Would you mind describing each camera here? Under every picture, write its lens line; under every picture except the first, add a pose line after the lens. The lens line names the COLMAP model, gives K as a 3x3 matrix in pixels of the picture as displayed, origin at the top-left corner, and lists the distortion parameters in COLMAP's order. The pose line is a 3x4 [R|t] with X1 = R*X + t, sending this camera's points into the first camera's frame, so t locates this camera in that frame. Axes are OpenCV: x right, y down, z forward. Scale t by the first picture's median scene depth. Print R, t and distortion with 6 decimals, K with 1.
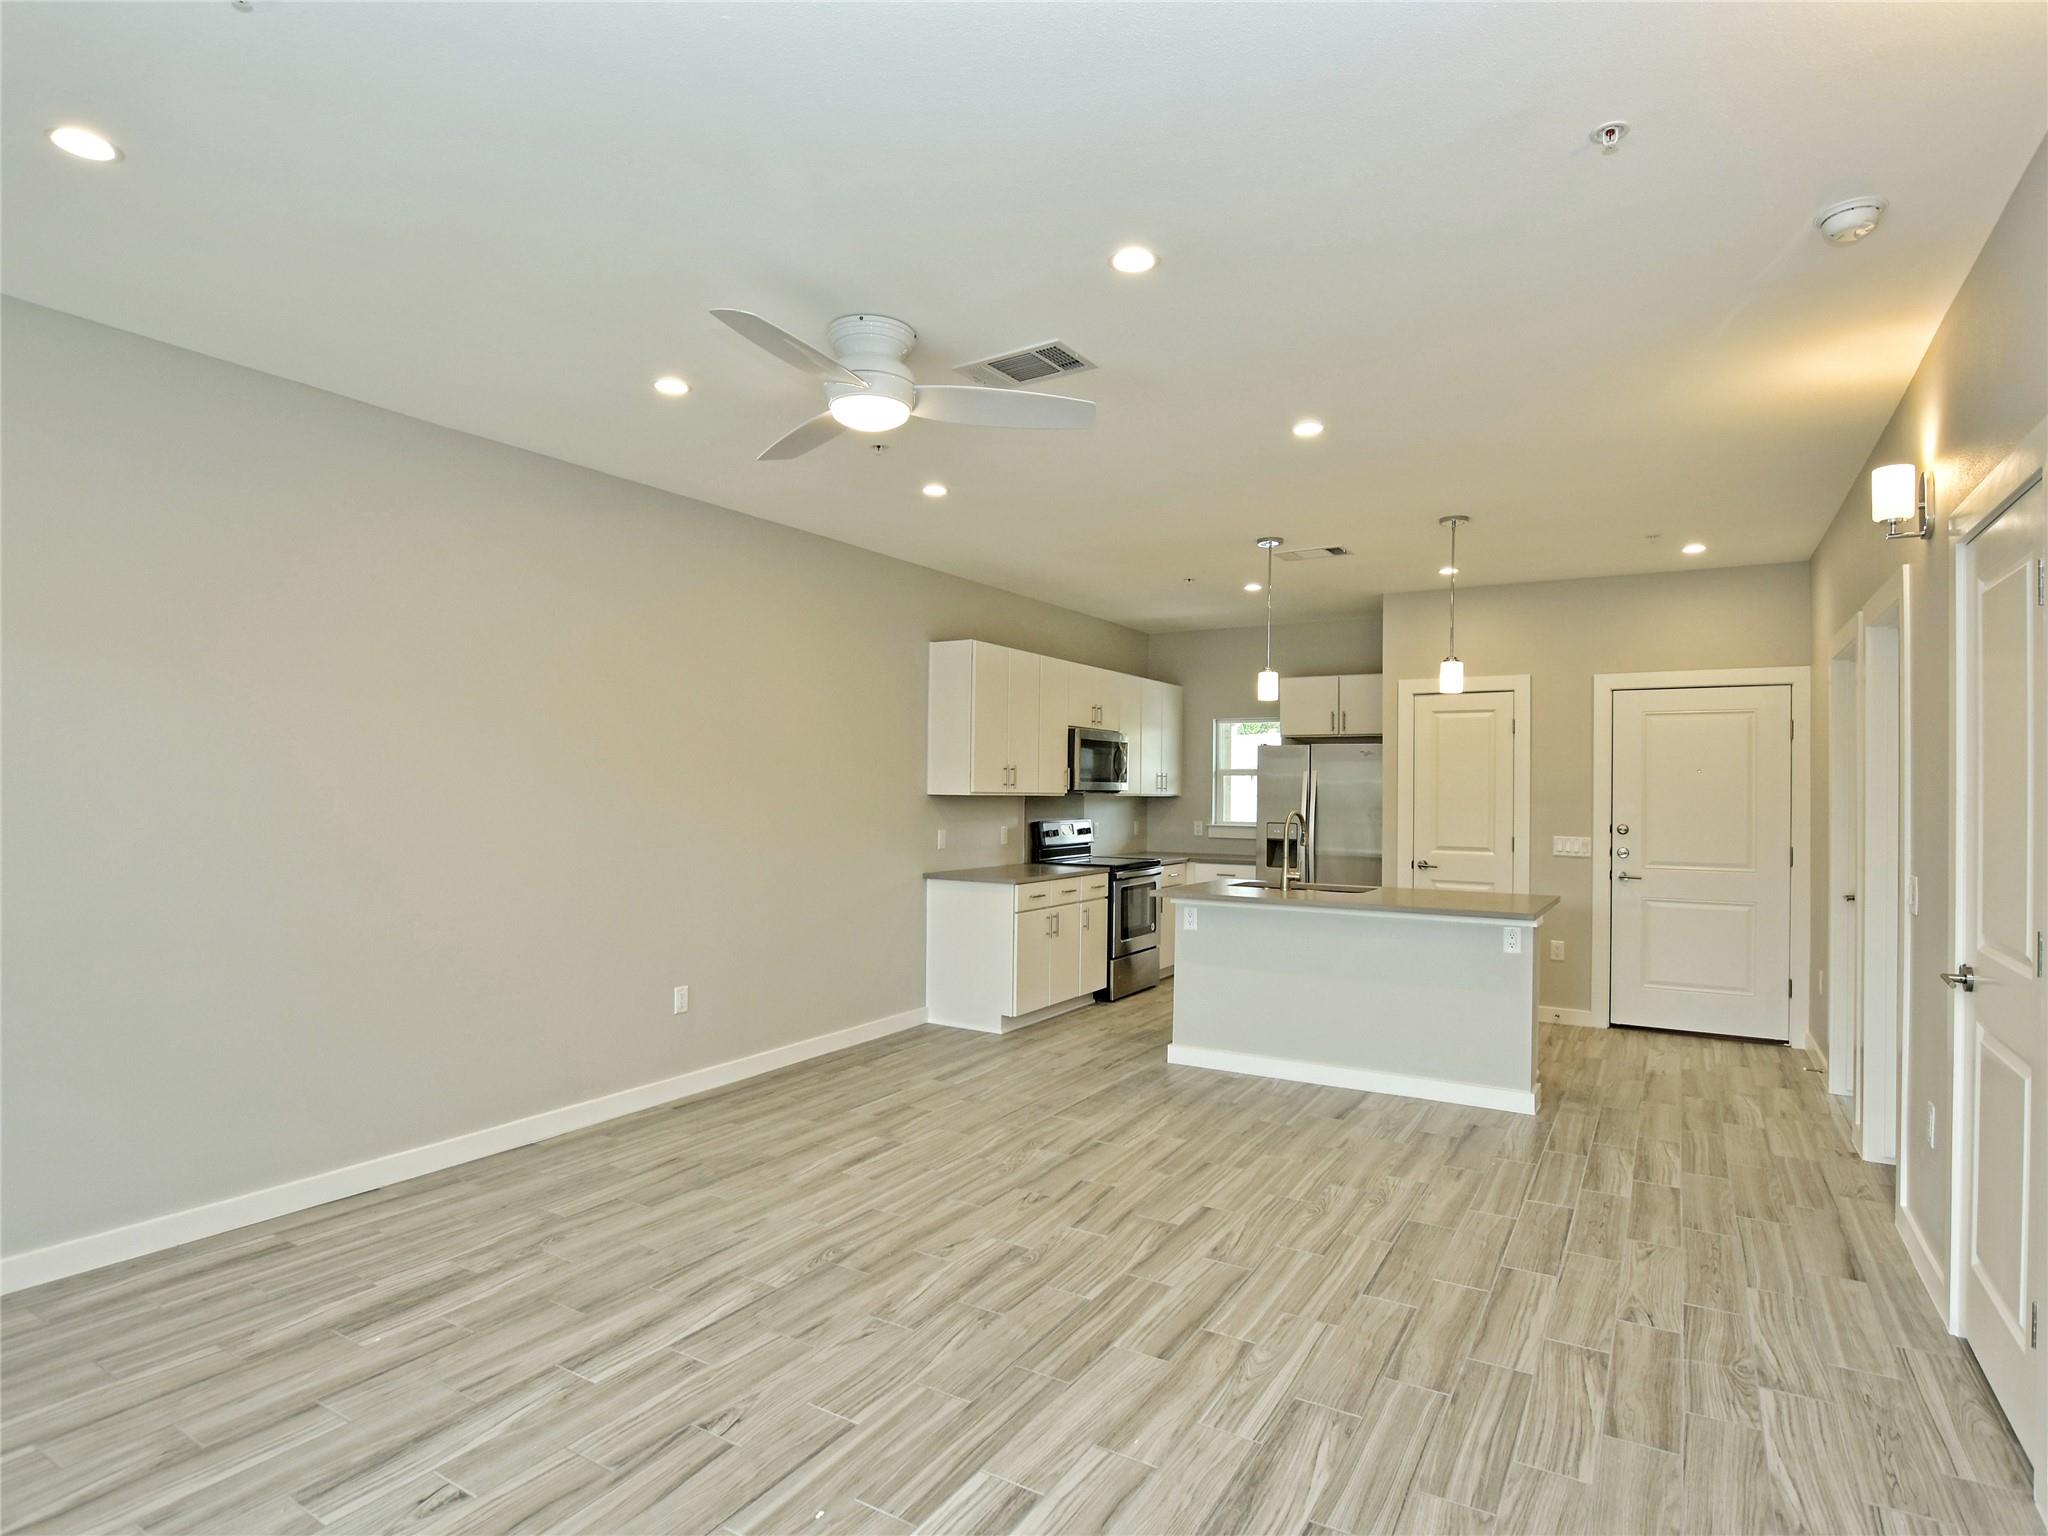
lens RADIAL K [[1105.7, 0, 1027.4], [0, 1105.7, 777.7], [0, 0, 1]] dist [-0.027051, 0.002610]
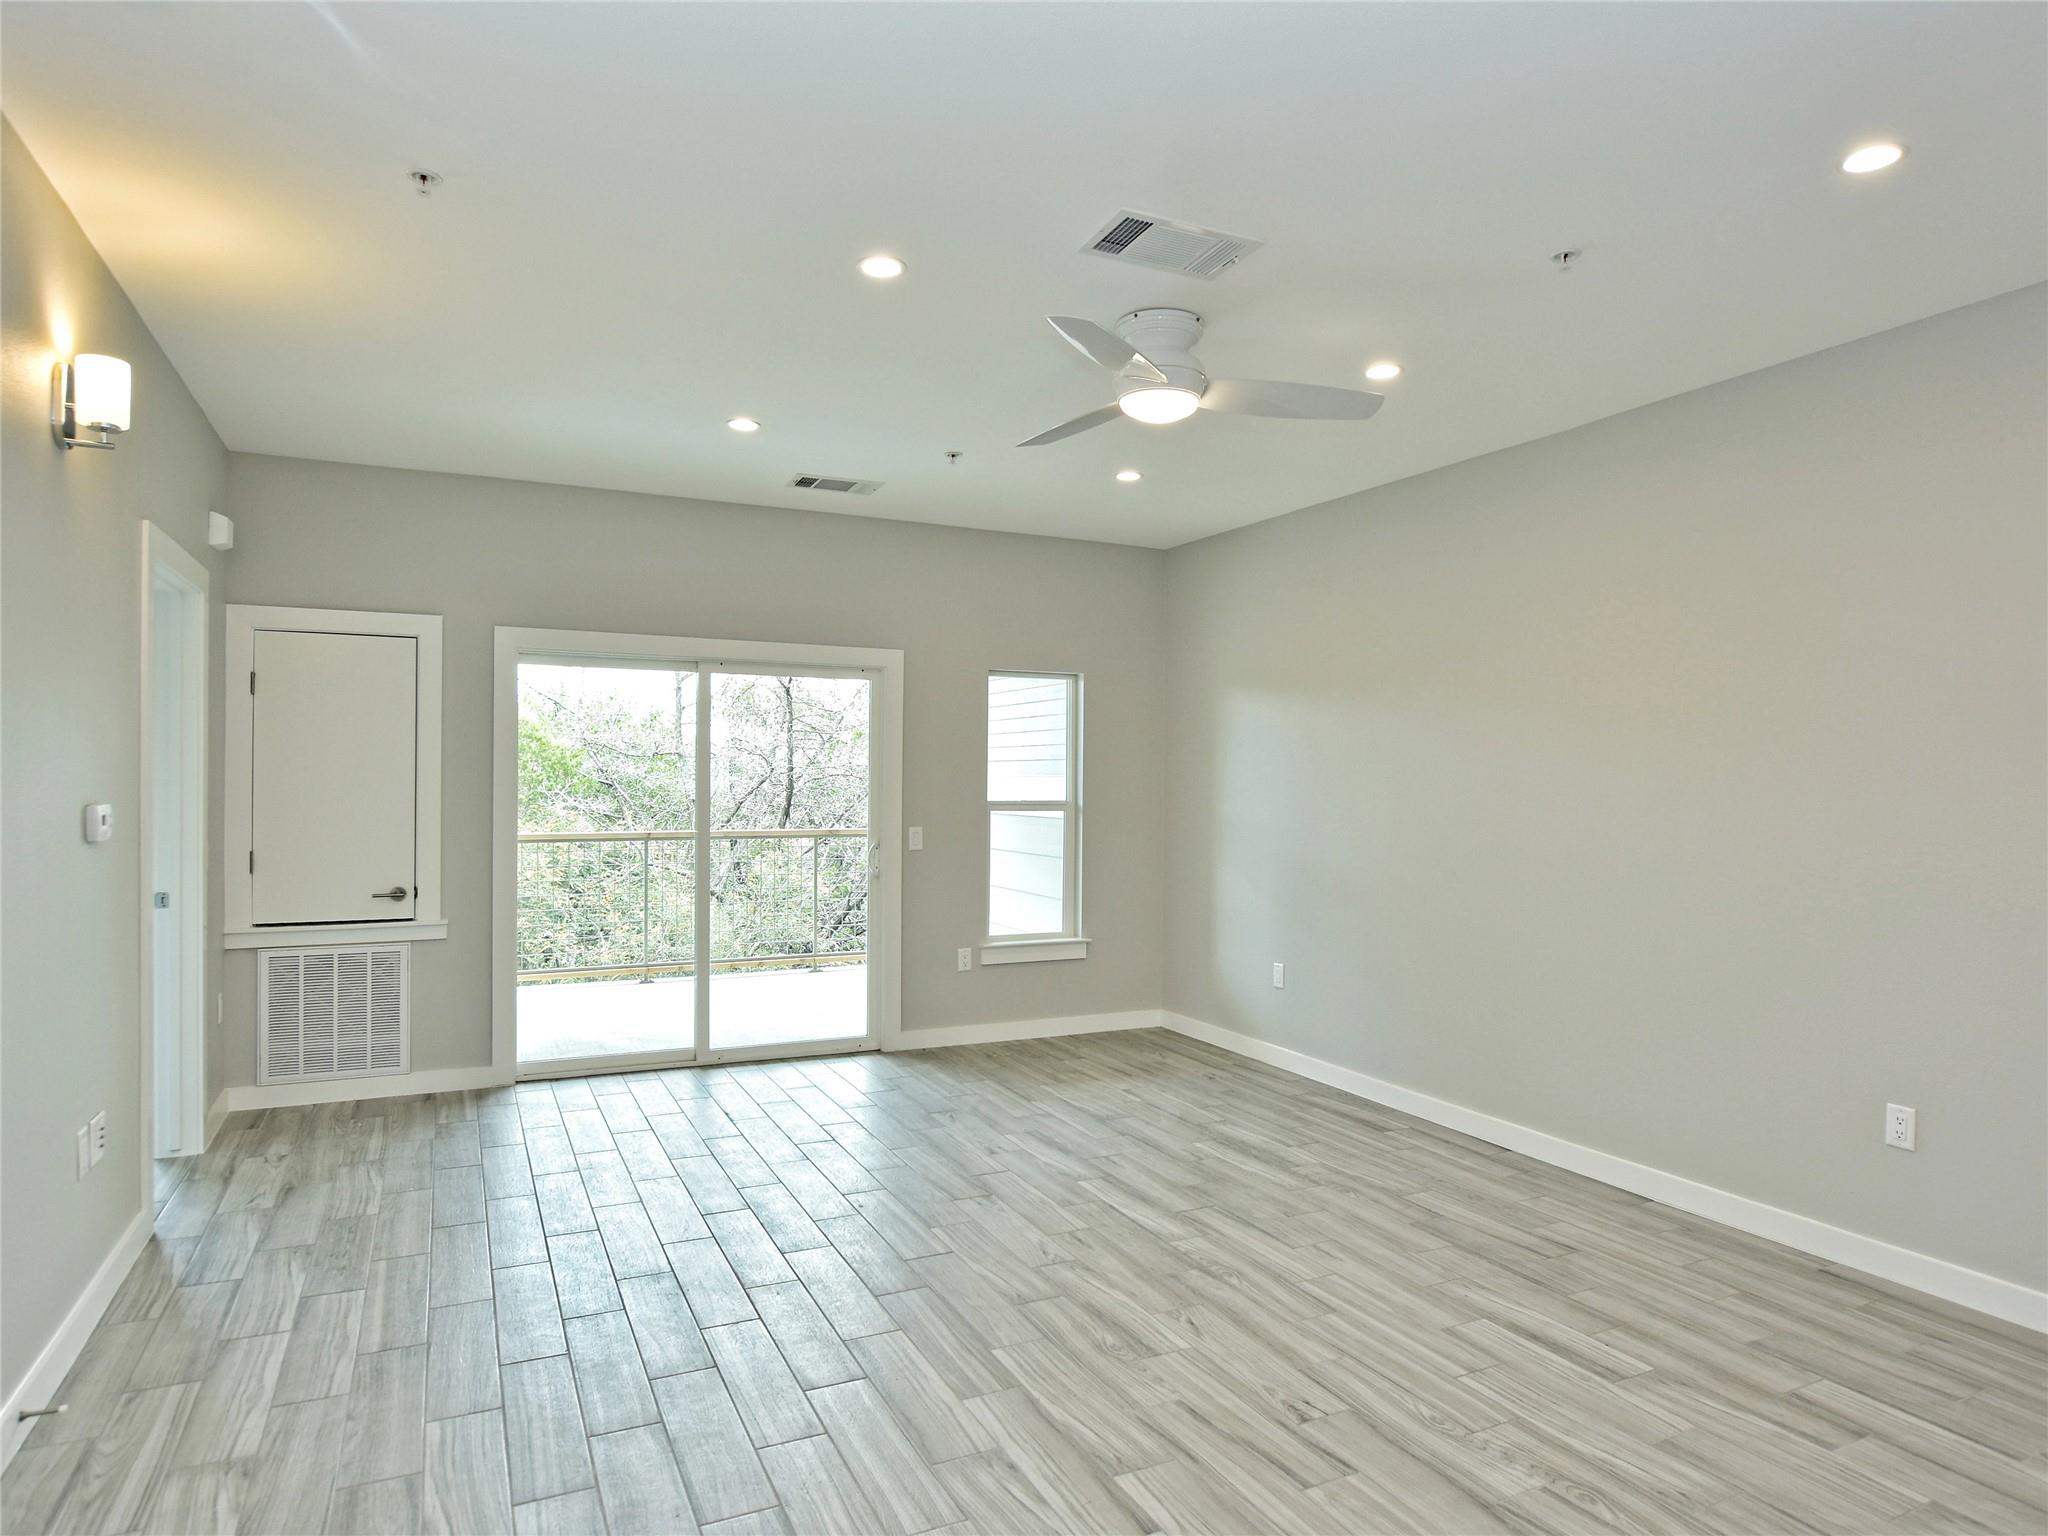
lens RADIAL K [[1165.1, 0, 1017.5], [0, 1165.1, 782.5], [0, 0, 1]] dist [-0.037478, 0.007495]
pose [[-0.549965, -0.016360, -0.835027, 0.401663], [-0.004434, 0.999851, -0.016668, 0.013581], [0.835176, -0.005464, -0.549956, 0.736168]]
